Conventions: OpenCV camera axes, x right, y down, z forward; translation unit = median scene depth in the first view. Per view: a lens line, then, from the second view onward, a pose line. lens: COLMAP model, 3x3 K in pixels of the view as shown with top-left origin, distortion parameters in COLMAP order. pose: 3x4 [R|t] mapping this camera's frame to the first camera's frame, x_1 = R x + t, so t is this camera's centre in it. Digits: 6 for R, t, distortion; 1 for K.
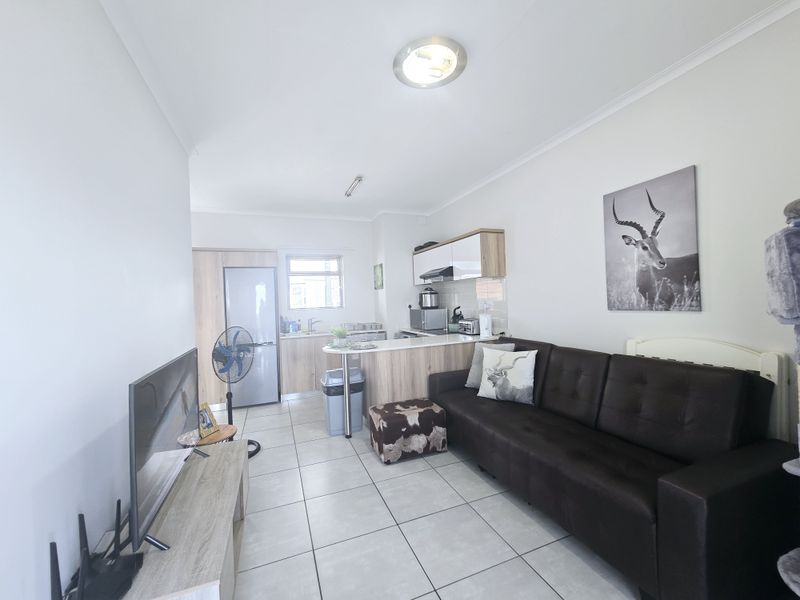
lens RADIAL K [[330.7, 0, 403.0], [0, 330.7, 301.2], [0, 0, 1]] dist [-0.000171, 0.000510]
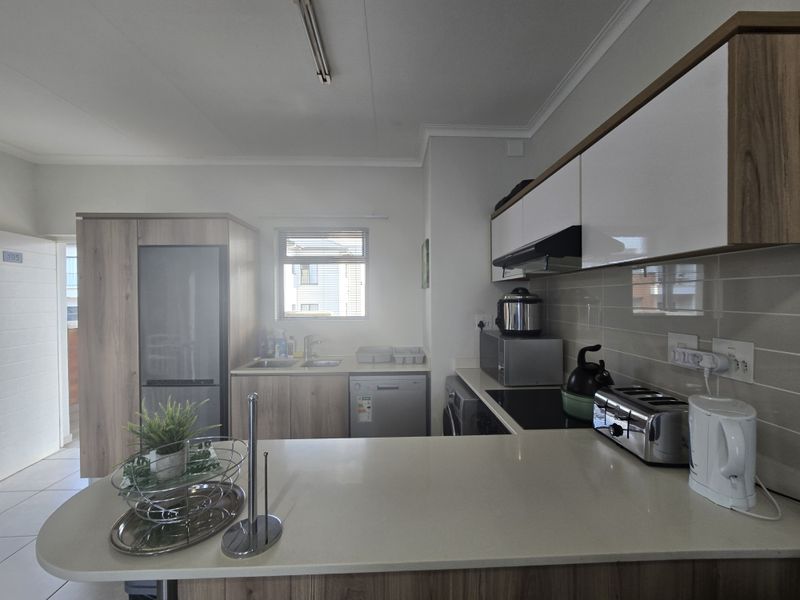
lens RADIAL K [[330.7, 0, 403.0], [0, 330.7, 301.2], [0, 0, 1]] dist [-0.000171, 0.000510]
pose [[0.939979, 0.034339, -0.339500, 0.141061], [-0.029413, 0.999374, 0.019645, -0.046014], [0.339962, -0.008480, 0.940401, 0.904263]]
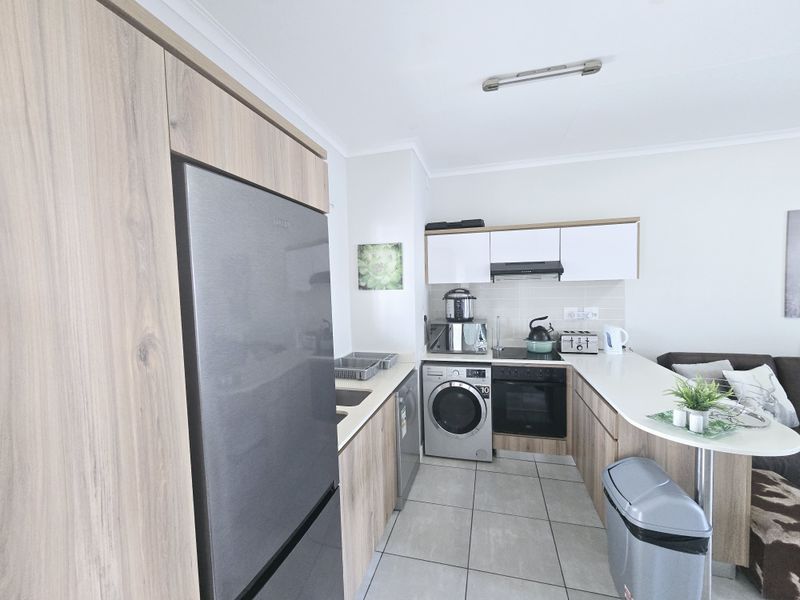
lens RADIAL K [[330.7, 0, 403.0], [0, 330.7, 301.2], [0, 0, 1]] dist [-0.000171, 0.000510]
pose [[0.597094, -0.021668, 0.801878, -0.898843], [0.008977, 0.999753, 0.020331, -0.053083], [-0.802121, -0.004941, 0.597141, 1.216223]]
